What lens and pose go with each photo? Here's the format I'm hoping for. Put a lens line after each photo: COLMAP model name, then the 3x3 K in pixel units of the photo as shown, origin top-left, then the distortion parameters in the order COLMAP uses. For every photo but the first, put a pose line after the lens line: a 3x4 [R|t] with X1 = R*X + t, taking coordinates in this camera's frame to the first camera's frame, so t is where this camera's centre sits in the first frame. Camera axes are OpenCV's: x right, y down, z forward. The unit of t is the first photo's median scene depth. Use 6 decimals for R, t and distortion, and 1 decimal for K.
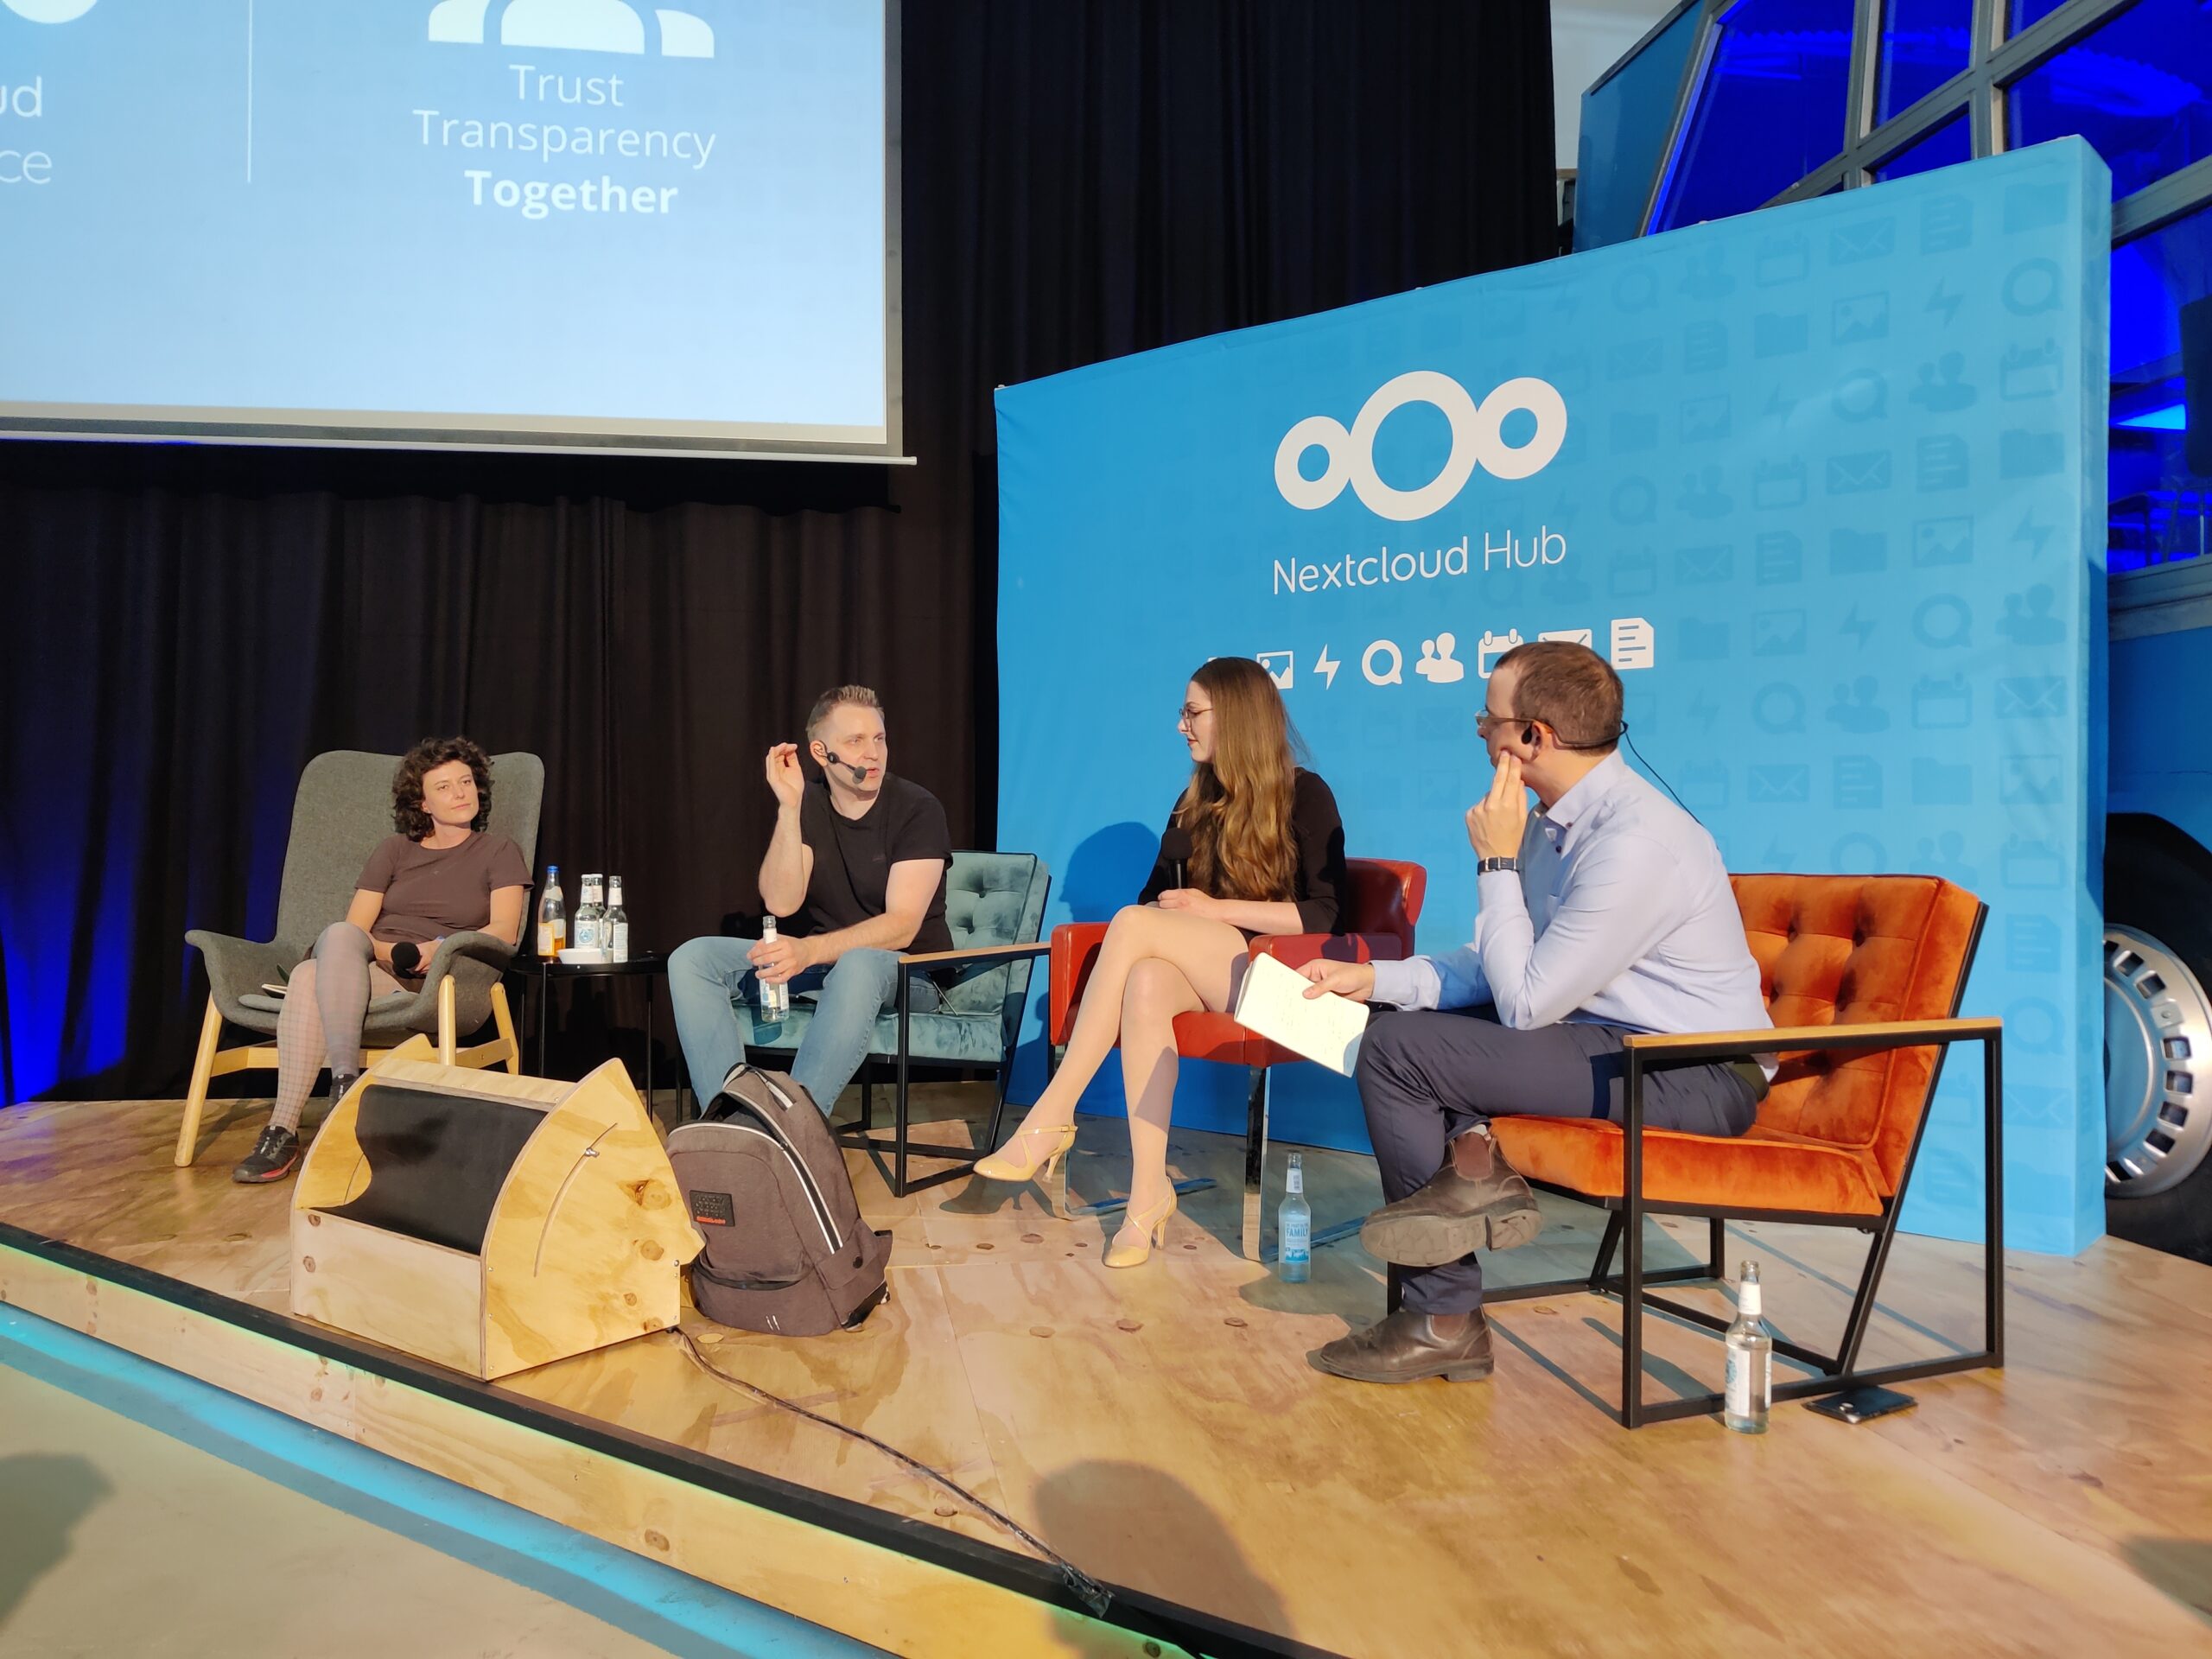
lens RADIAL K [[1709.1, 0, 1084.9], [0, 1709.1, 823.7], [0, 0, 1]] dist [0.009503, -0.026804]
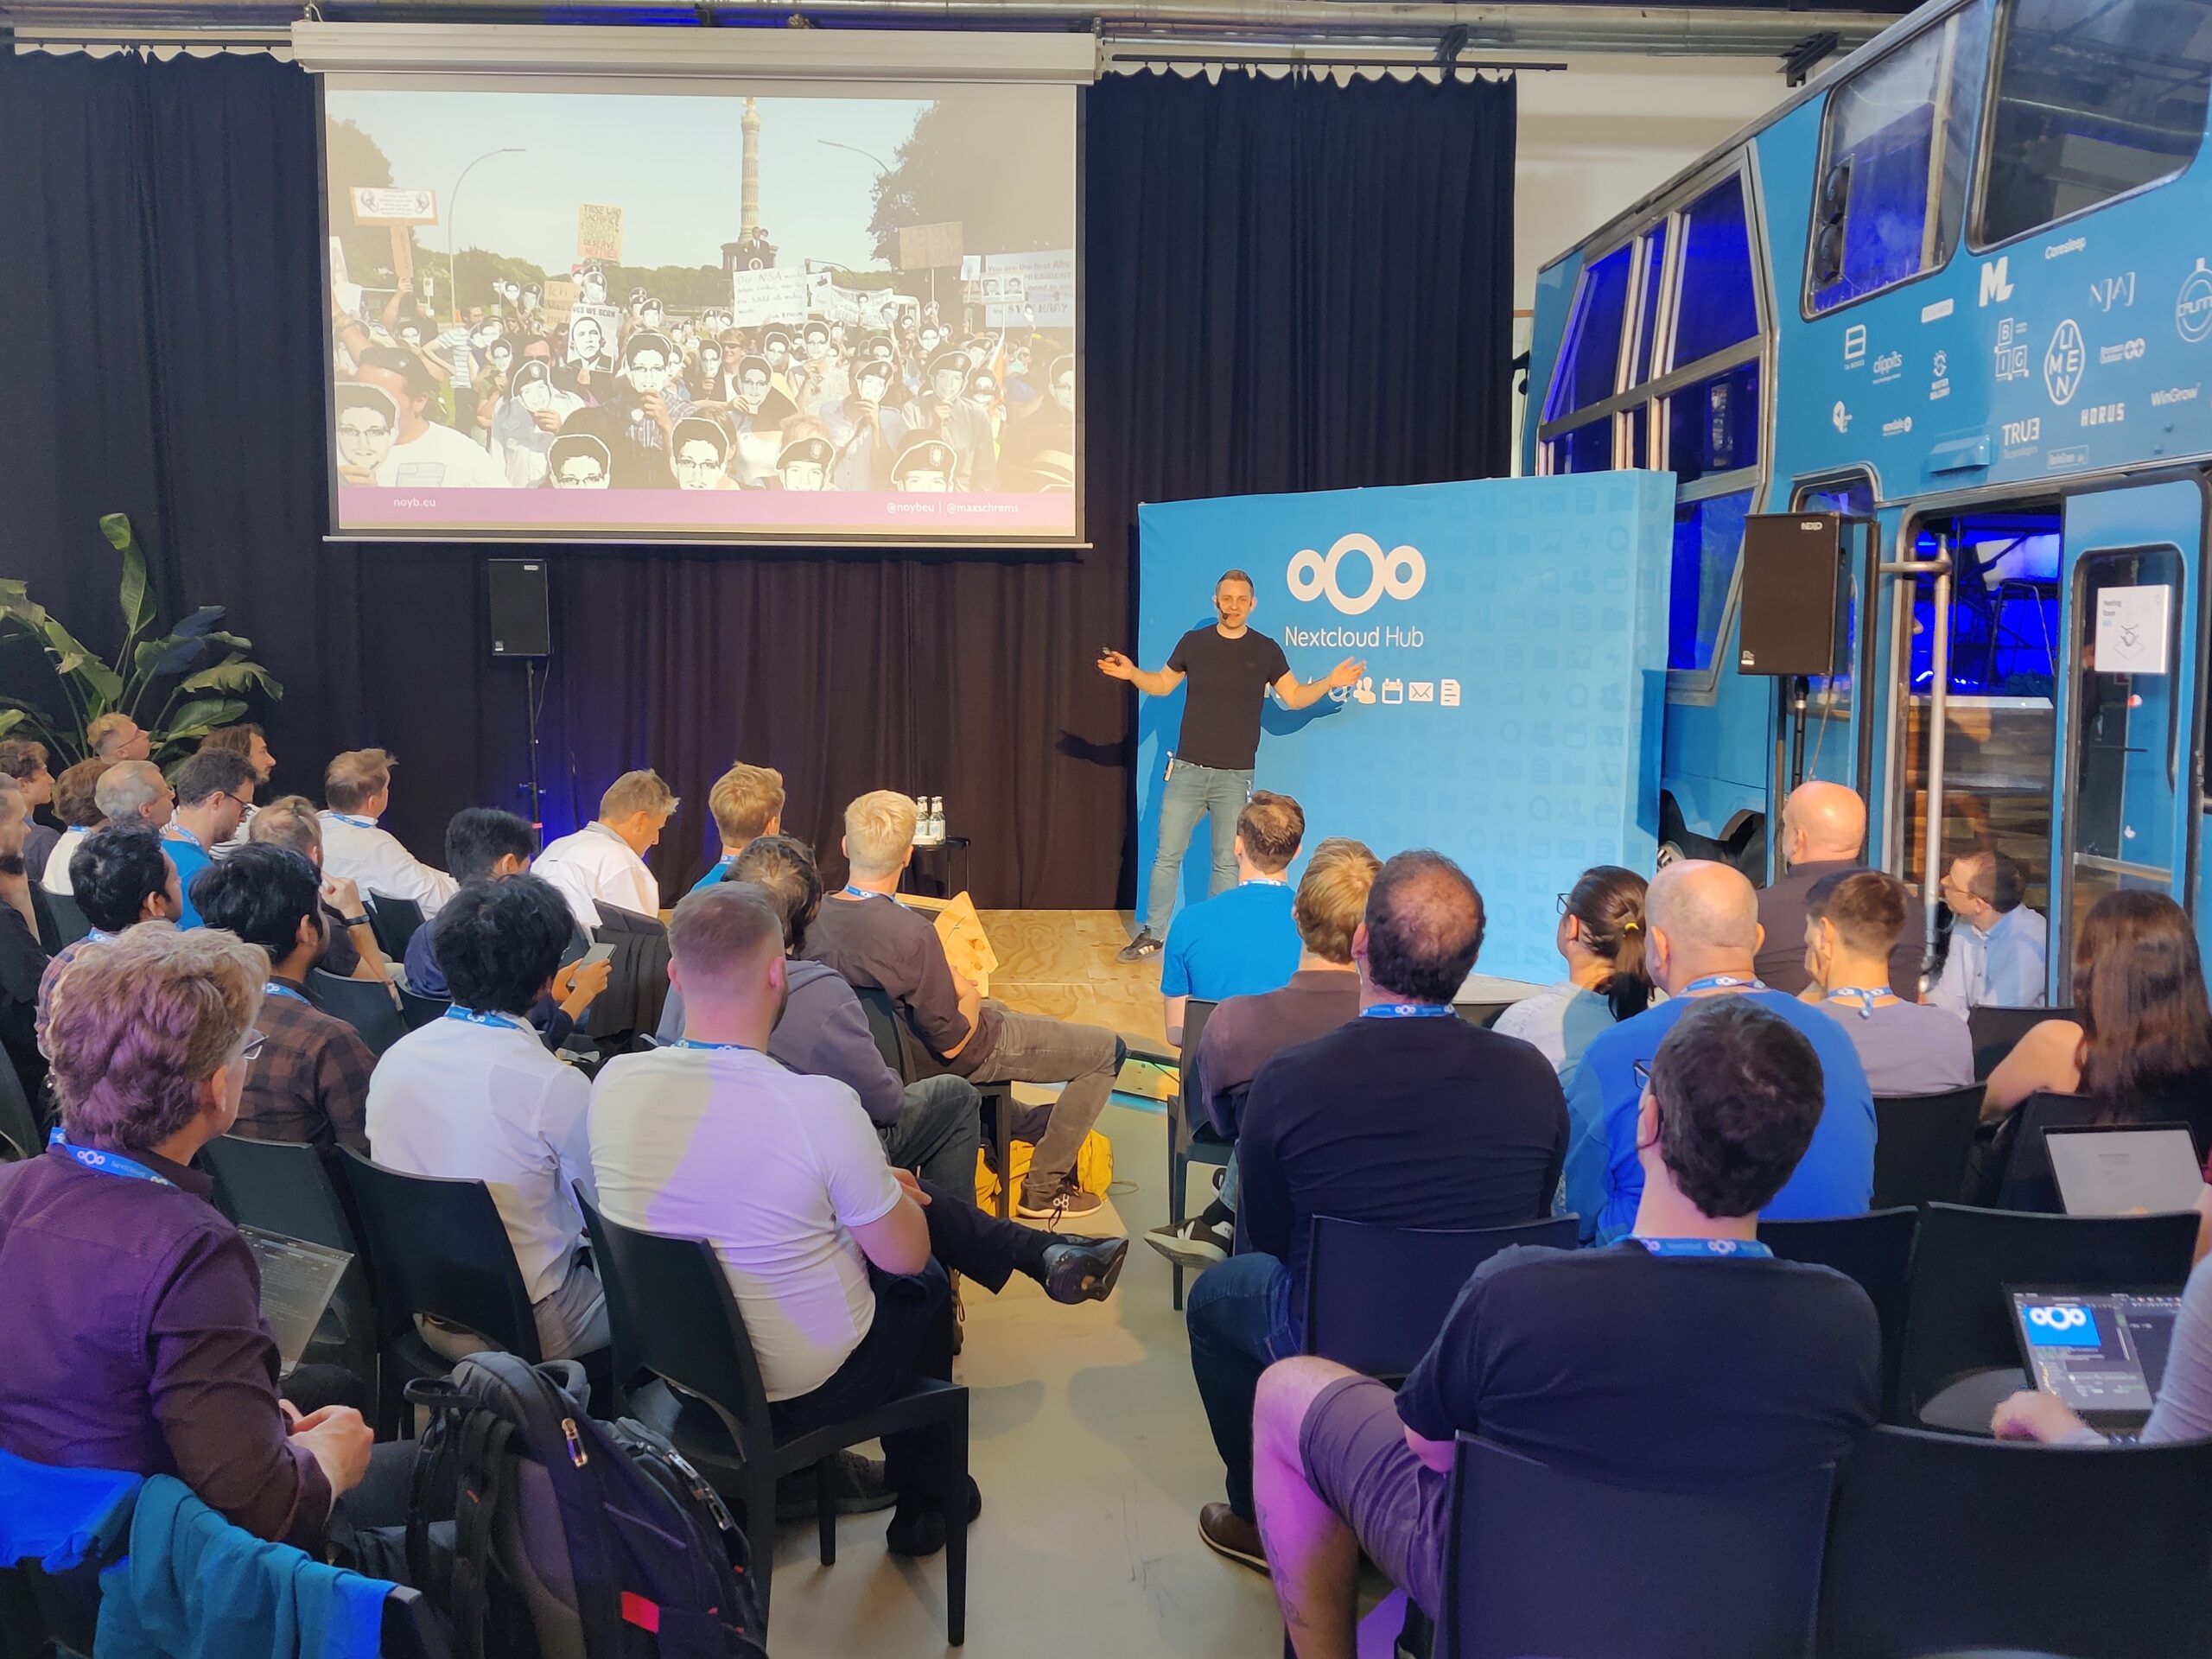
lens RADIAL K [[1993.8, 0, 1084.2], [0, 1993.8, 852.8], [0, 0, 1]] dist [0.063147, -0.137802]
pose [[0.993190, 0.019575, -0.114852, 0.180832], [-0.006489, 0.993549, 0.113221, -0.190461], [0.116328, -0.111704, 0.986909, -1.412277]]
